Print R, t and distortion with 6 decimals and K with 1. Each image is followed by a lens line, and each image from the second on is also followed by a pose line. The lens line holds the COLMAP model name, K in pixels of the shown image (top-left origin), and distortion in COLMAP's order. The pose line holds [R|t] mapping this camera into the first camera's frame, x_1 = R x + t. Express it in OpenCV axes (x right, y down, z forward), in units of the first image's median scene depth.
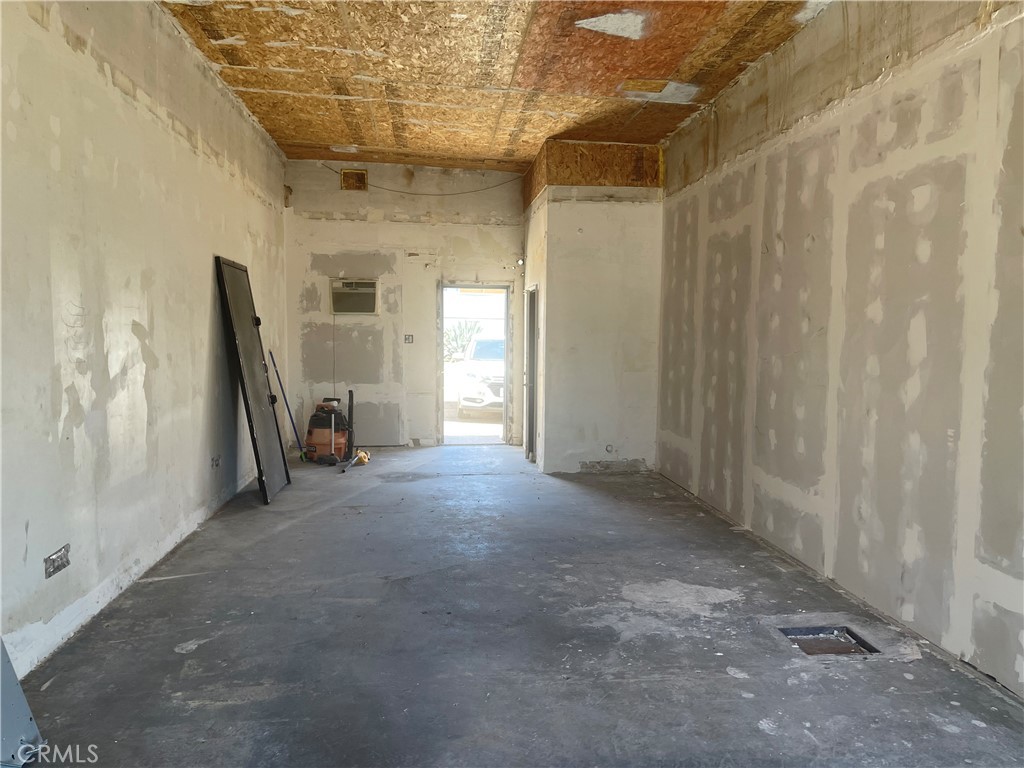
lens RADIAL K [[773.3, 0, 523.4], [0, 773.3, 396.2], [0, 0, 1]] dist [0.086225, -0.101965]
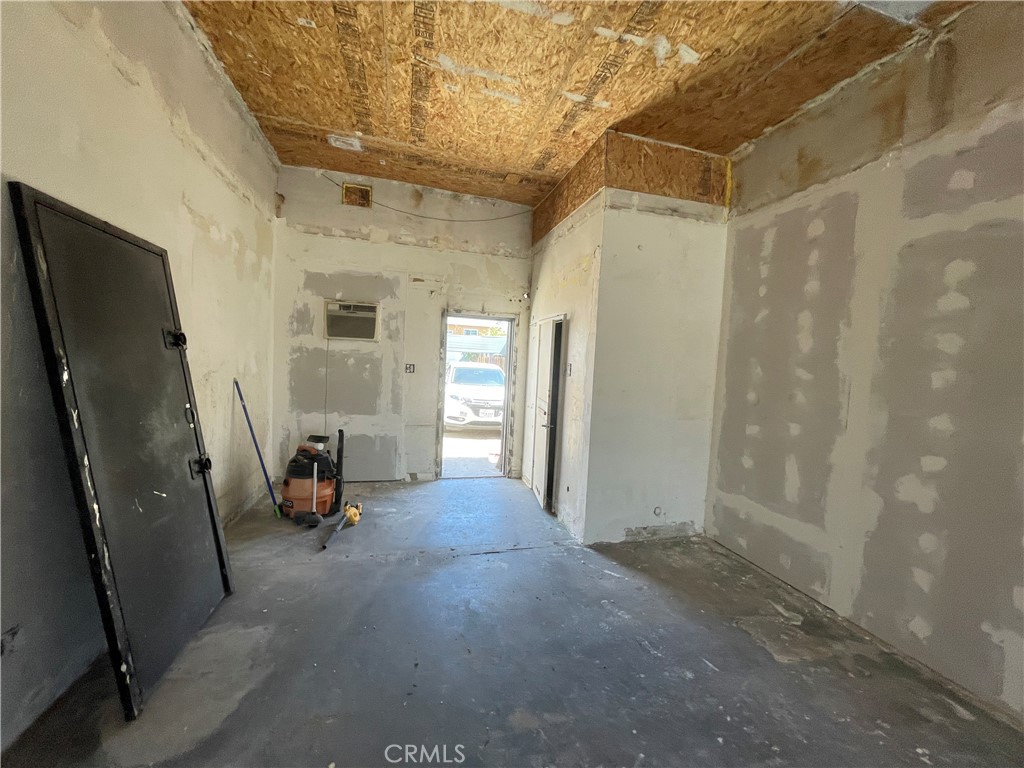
lens RADIAL K [[413.2, 0, 508.3], [0, 413.2, 385.0], [0, 0, 1]] dist [-0.005906, 0.002633]
pose [[0.990724, 0.031892, 0.132094, -0.116297], [-0.028855, 0.999275, -0.024841, -0.054851], [-0.132790, 0.020799, 0.990926, 0.595652]]
